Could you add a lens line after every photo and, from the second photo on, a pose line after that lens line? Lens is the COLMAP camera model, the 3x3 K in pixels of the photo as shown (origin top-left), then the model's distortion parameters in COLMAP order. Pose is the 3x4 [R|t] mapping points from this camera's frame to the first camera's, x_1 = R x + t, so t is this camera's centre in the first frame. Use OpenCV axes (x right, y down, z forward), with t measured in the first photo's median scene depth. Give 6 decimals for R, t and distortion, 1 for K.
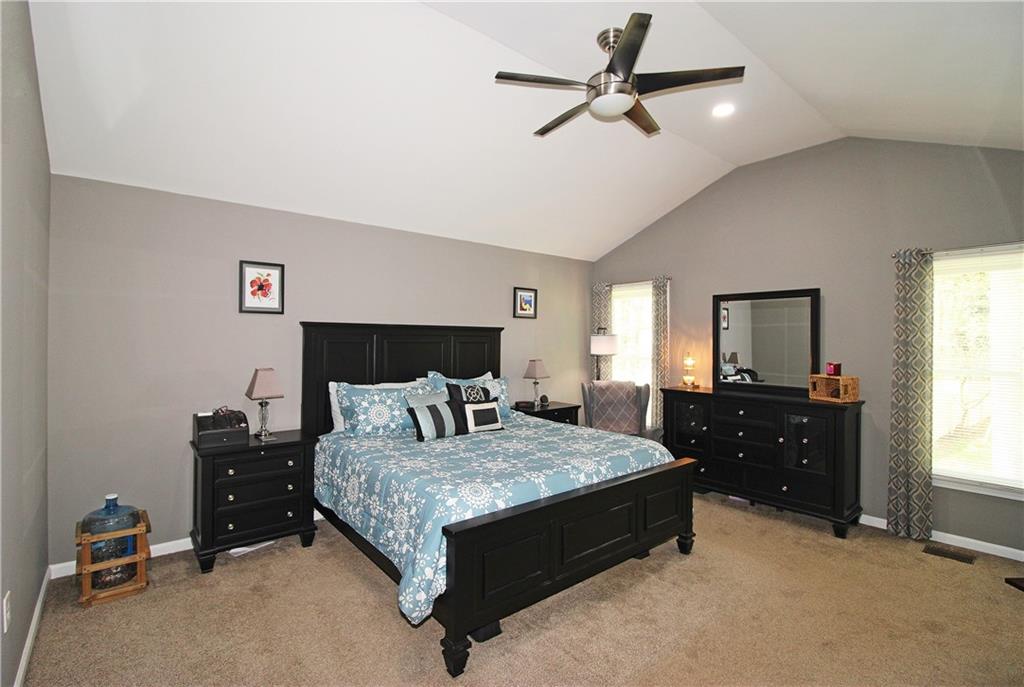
lens RADIAL K [[486.1, 0, 513.9], [0, 486.1, 338.7], [0, 0, 1]] dist [-0.013073, -0.000193]
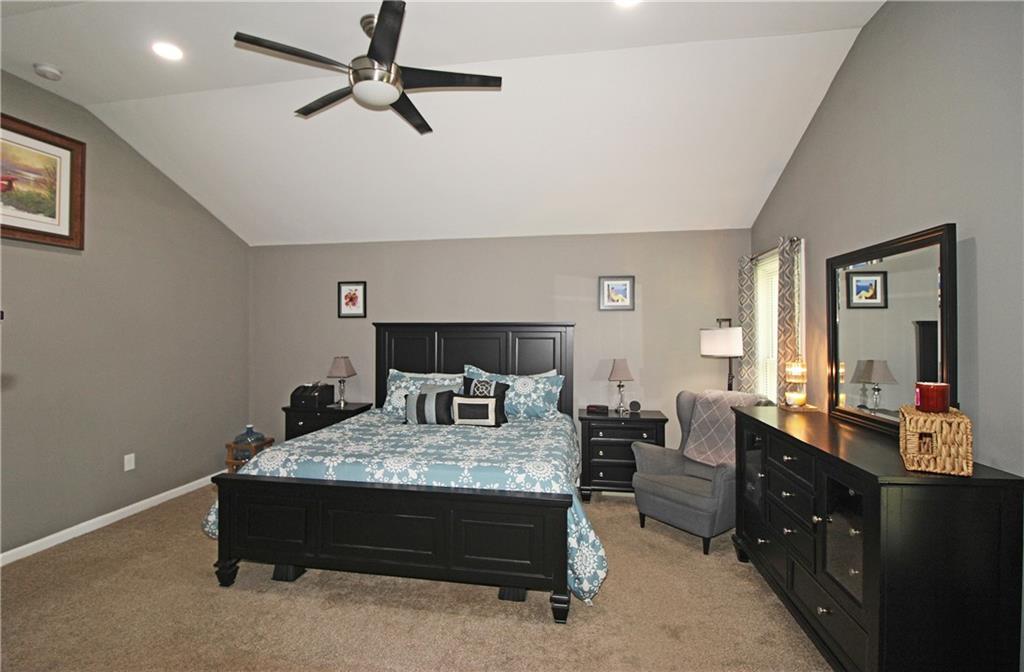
lens RADIAL K [[476.7, 0, 498.8], [0, 476.7, 332.0], [0, 0, 1]] dist [0.003455, -0.018743]
pose [[0.643843, -0.010220, -0.765090, 0.785975], [0.005013, 0.999946, -0.009139, 0.004105], [0.765142, 0.002049, 0.643859, 0.417043]]
